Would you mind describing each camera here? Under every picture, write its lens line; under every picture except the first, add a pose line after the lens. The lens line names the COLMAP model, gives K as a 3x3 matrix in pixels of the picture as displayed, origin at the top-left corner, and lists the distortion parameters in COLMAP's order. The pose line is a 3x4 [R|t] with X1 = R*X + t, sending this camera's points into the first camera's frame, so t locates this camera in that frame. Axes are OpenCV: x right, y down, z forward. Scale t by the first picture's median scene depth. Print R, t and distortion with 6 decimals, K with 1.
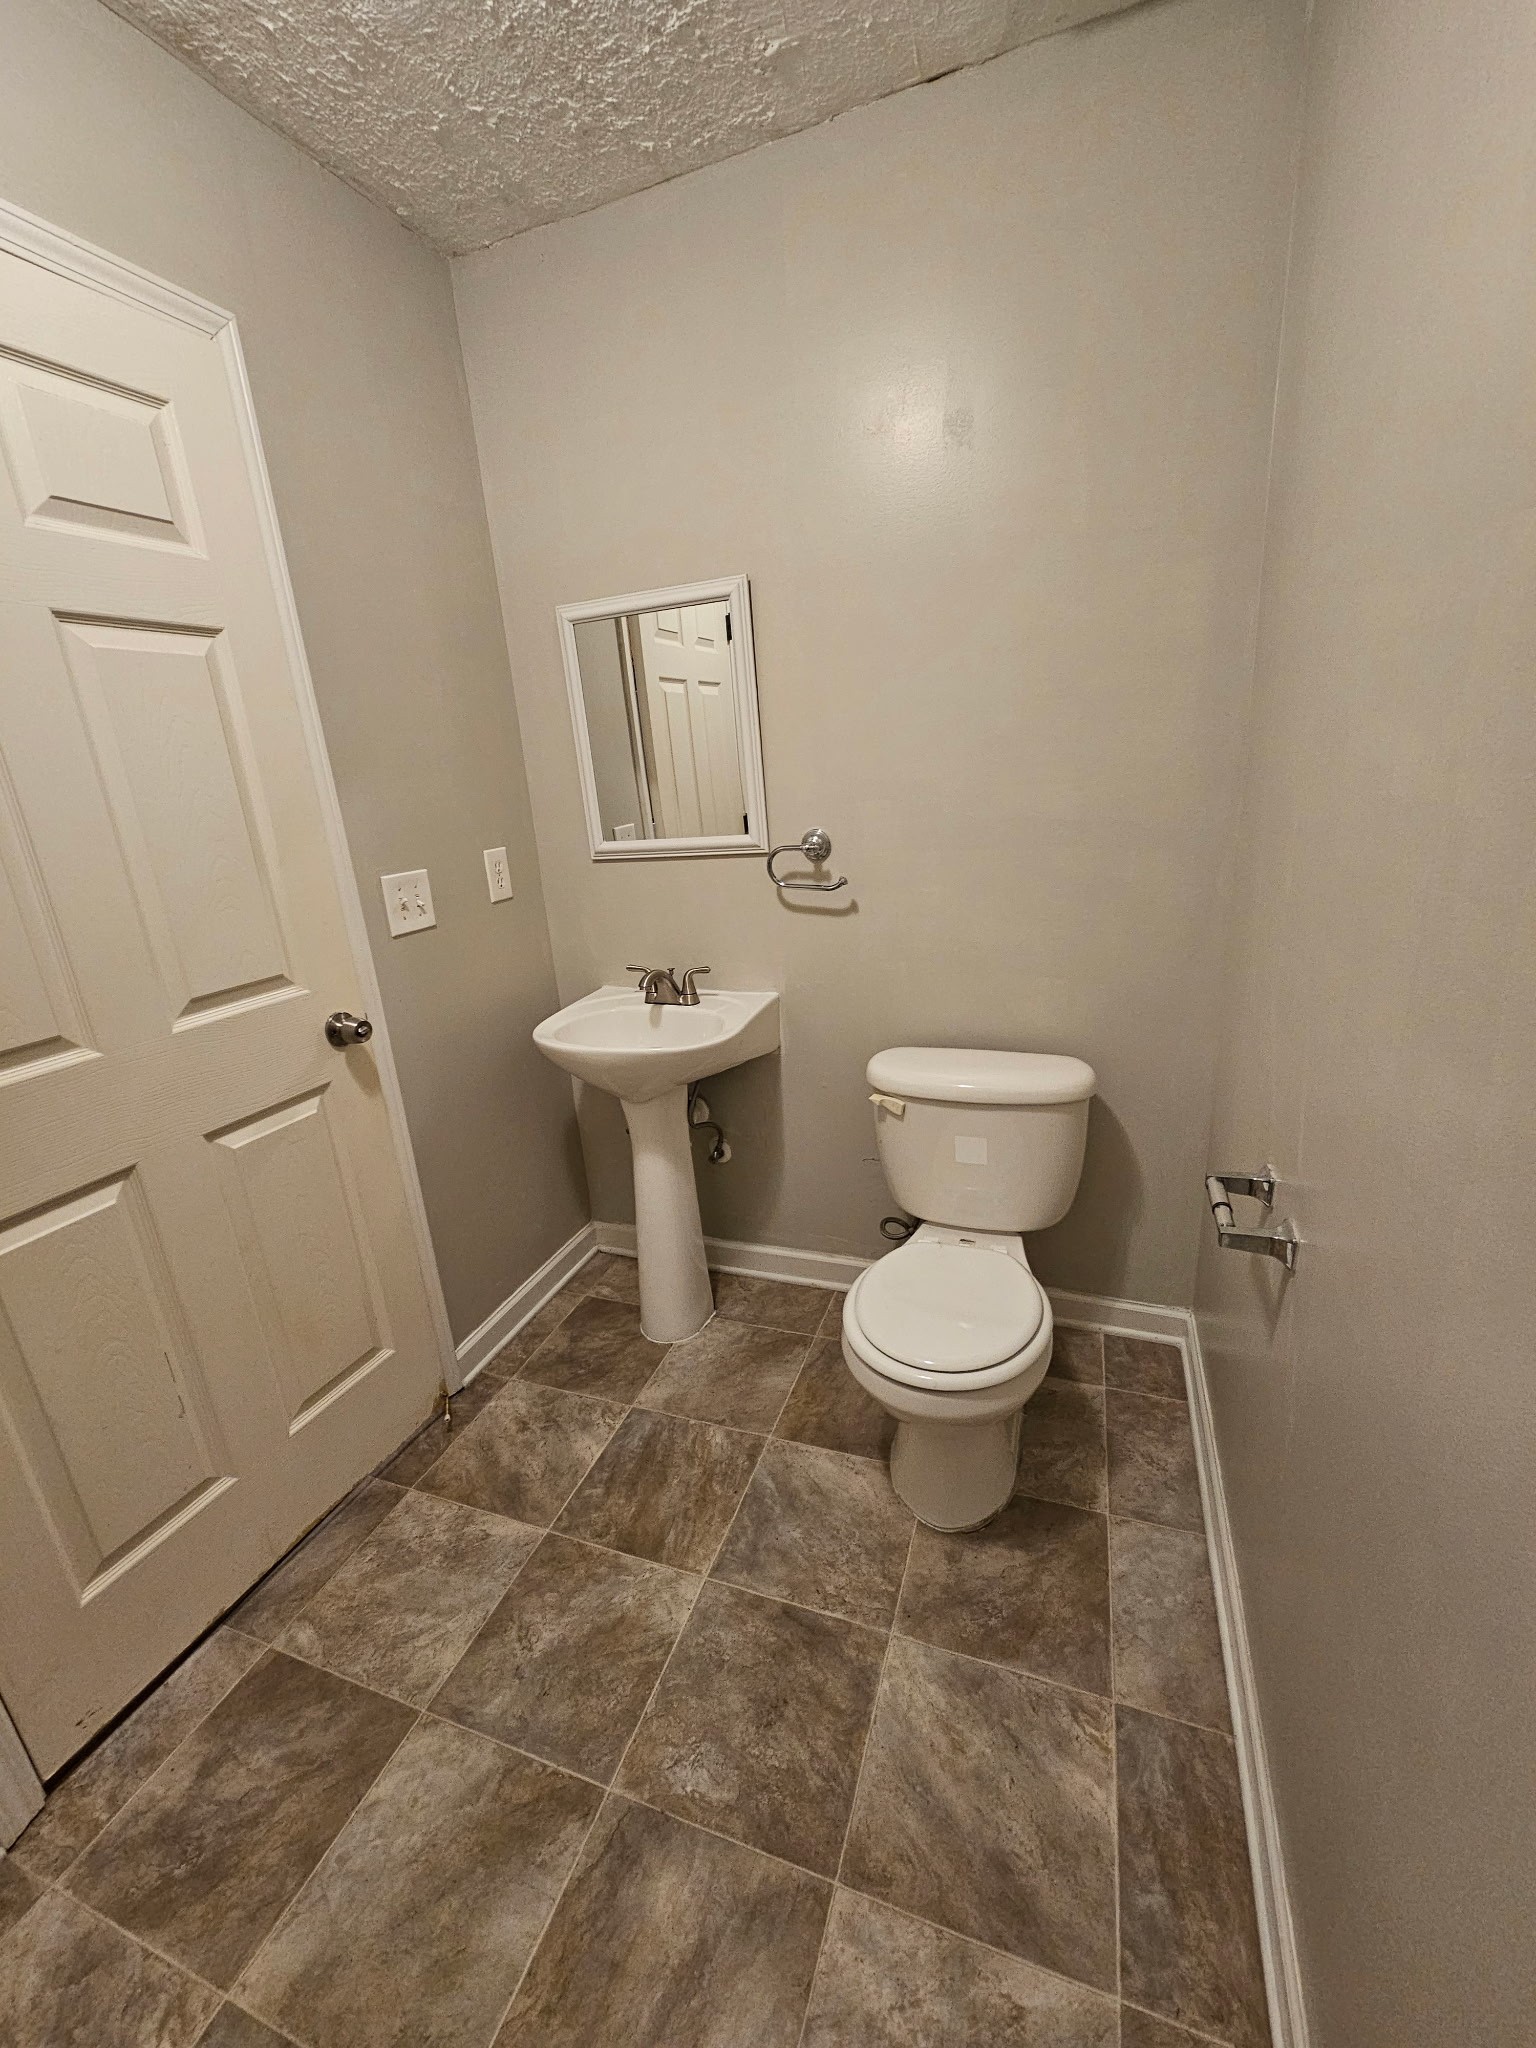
lens RADIAL K [[837.0, 0, 768.0], [0, 837.0, 1024.3], [0, 0, 1]] dist [0.002638, 0.000126]
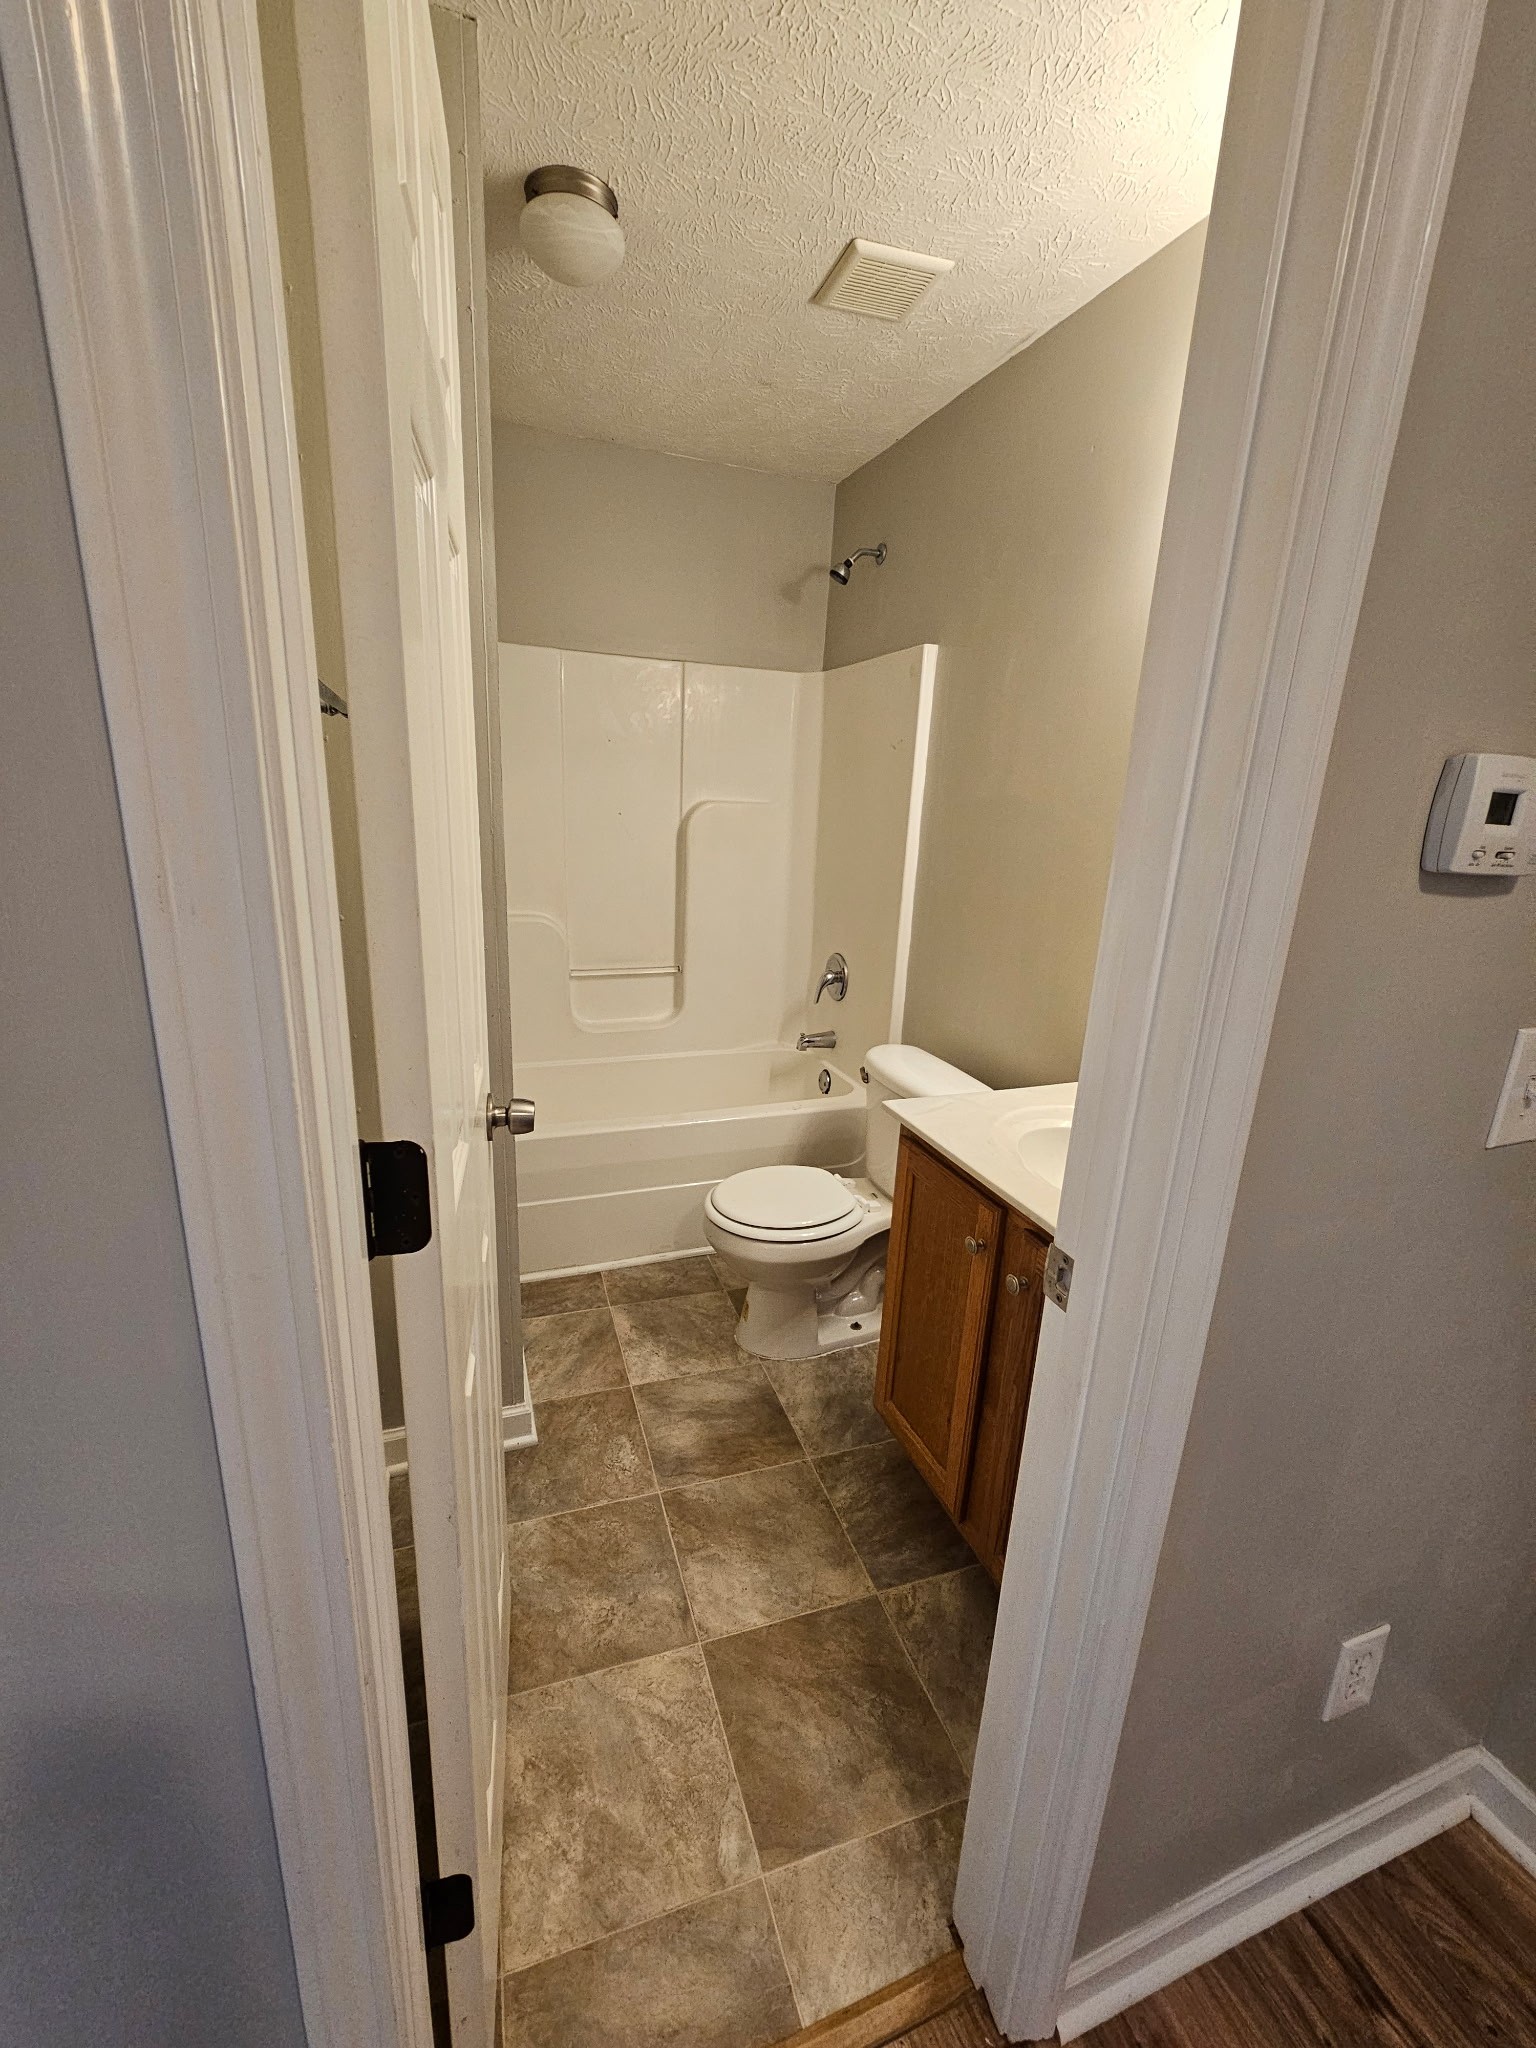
lens RADIAL K [[837.0, 0, 771.0], [0, 837.0, 1029.6], [0, 0, 1]] dist [0.002638, 0.000126]
pose [[-0.641879, -0.152734, 0.751441, -1.213323], [0.226711, 0.898353, 0.376251, -0.292425], [-0.732525, 0.411868, -0.542008, 1.246223]]
